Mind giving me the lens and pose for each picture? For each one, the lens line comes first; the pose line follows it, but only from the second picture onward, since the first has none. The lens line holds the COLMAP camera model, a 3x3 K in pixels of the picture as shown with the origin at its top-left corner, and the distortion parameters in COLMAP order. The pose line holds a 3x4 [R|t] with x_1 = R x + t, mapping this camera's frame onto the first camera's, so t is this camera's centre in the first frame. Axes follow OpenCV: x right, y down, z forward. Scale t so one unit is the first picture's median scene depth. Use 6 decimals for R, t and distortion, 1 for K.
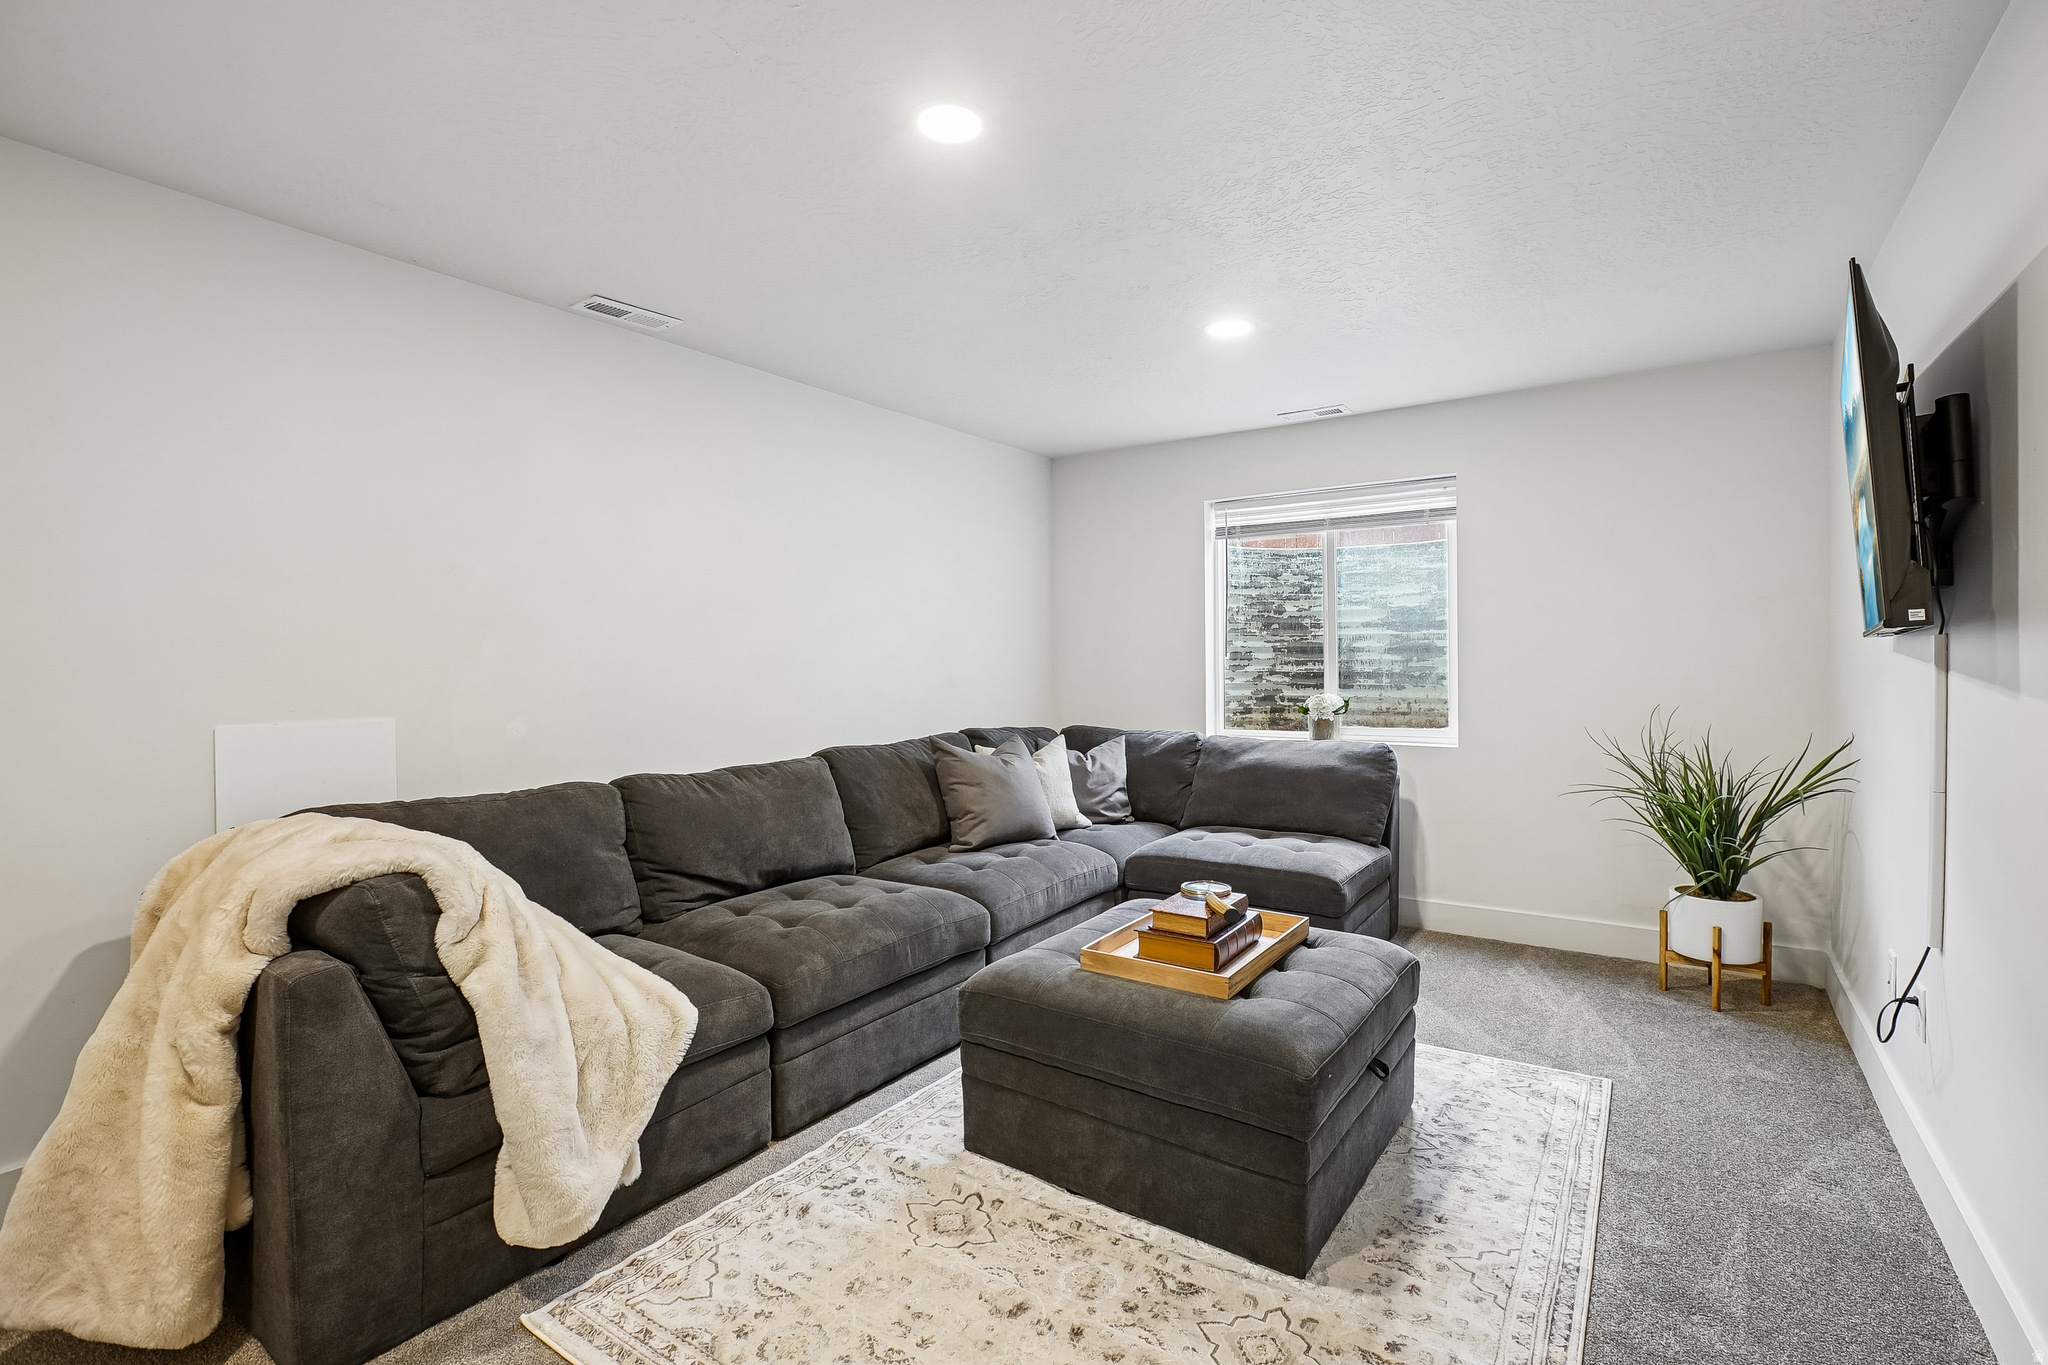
lens RADIAL K [[944.0, 0, 1027.7], [0, 944.0, 668.0], [0, 0, 1]] dist [-0.023482, 0.009100]
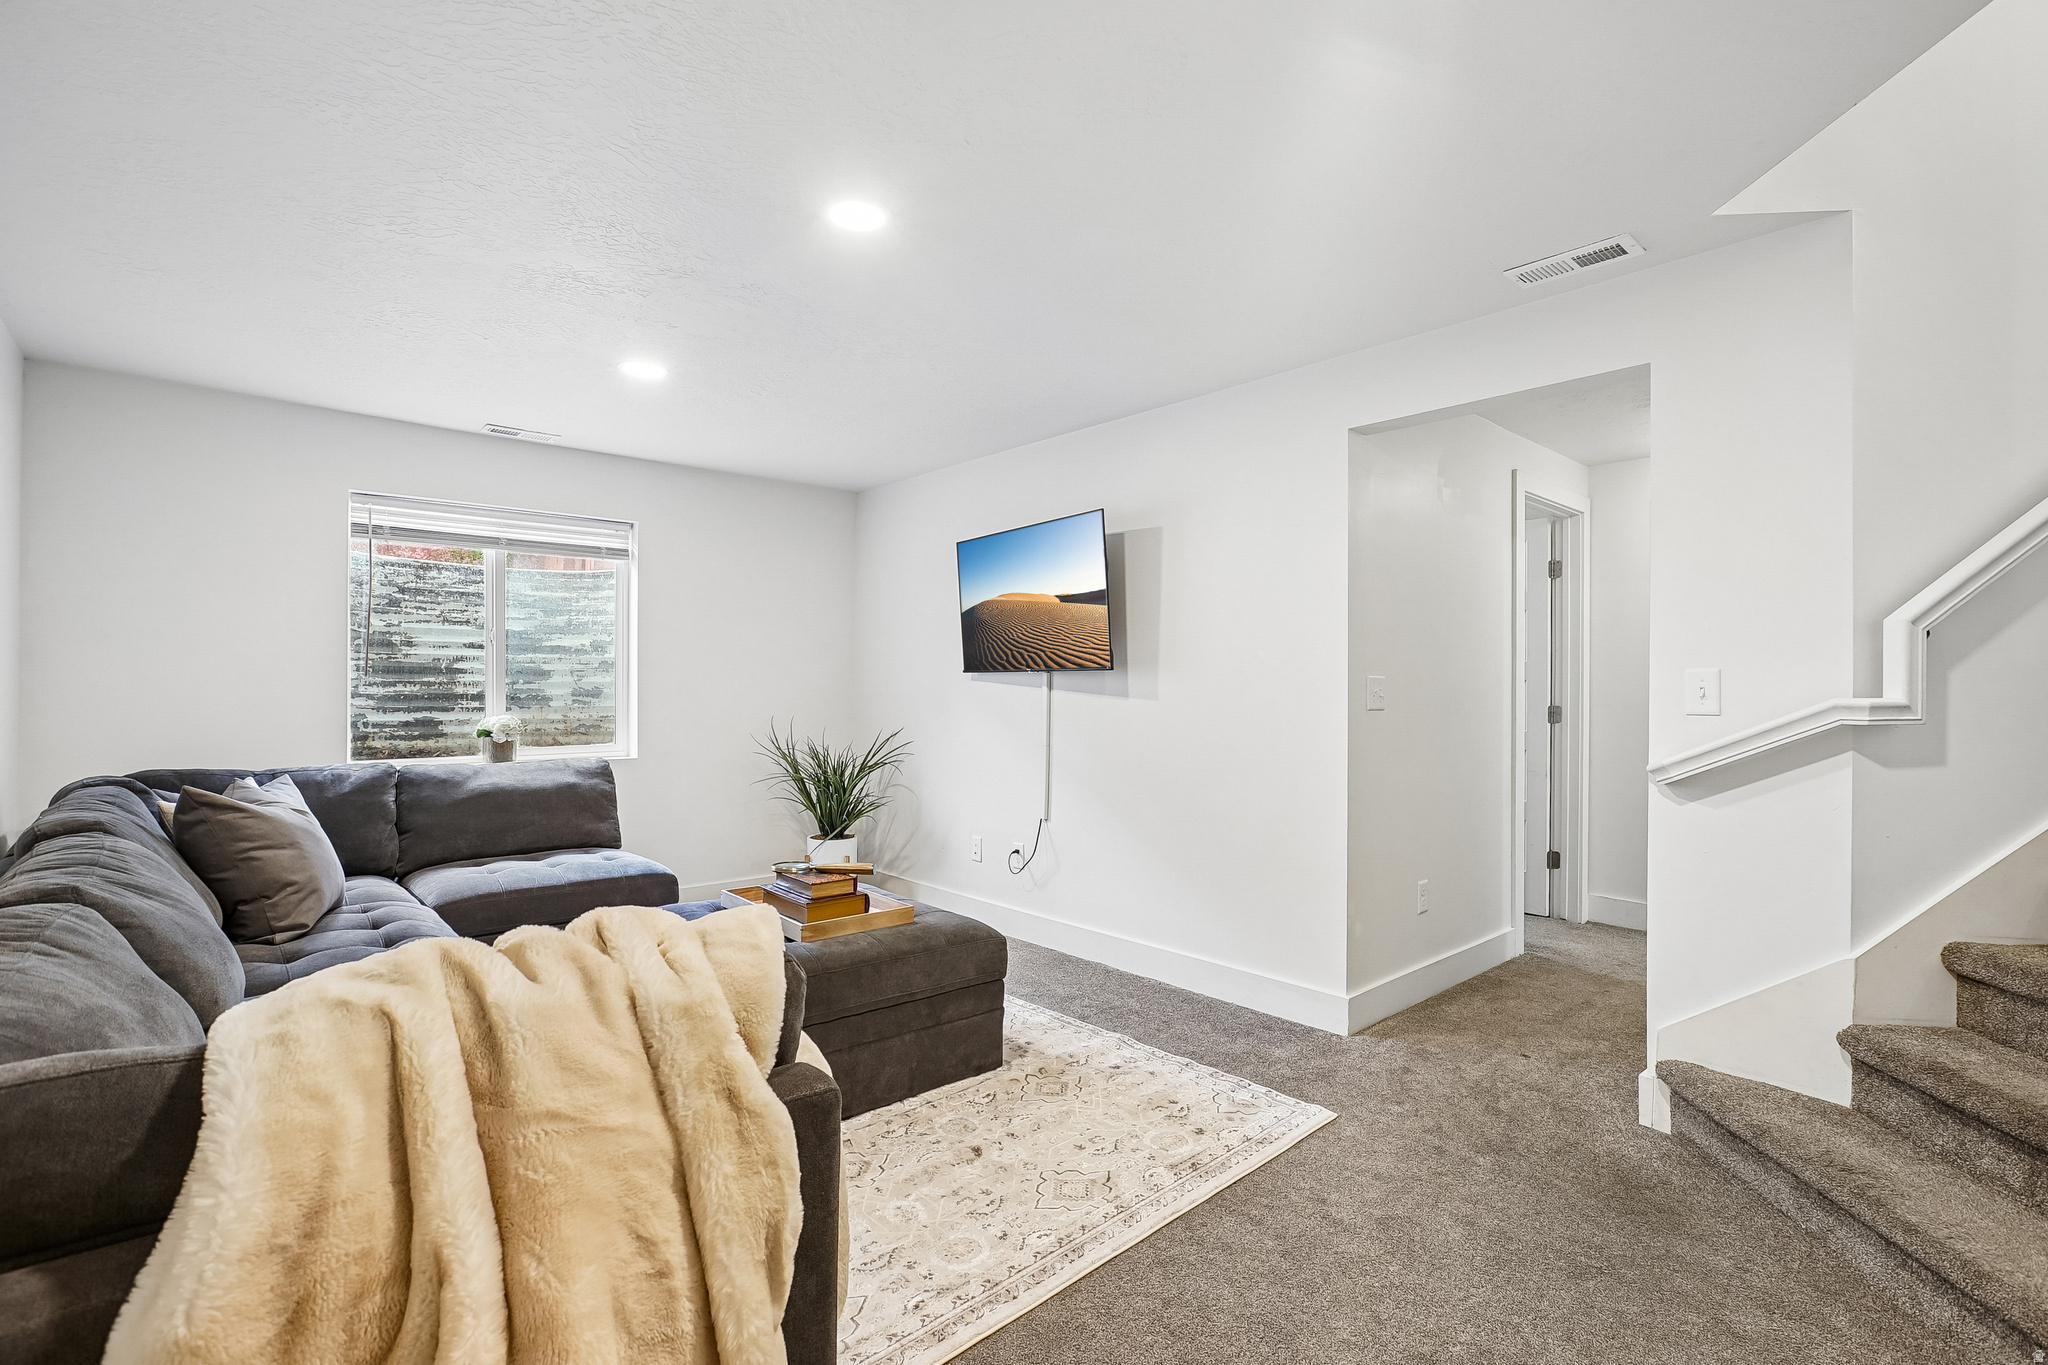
lens RADIAL K [[944.0, 0, 1028.6], [0, 944.0, 694.0], [0, 0, 1]] dist [-0.023482, 0.009100]
pose [[0.230446, 0.002875, 0.973081, -0.482269], [0.000835, 0.999995, -0.003152, 0.008208], [-0.973085, 0.001539, 0.230442, 0.222005]]
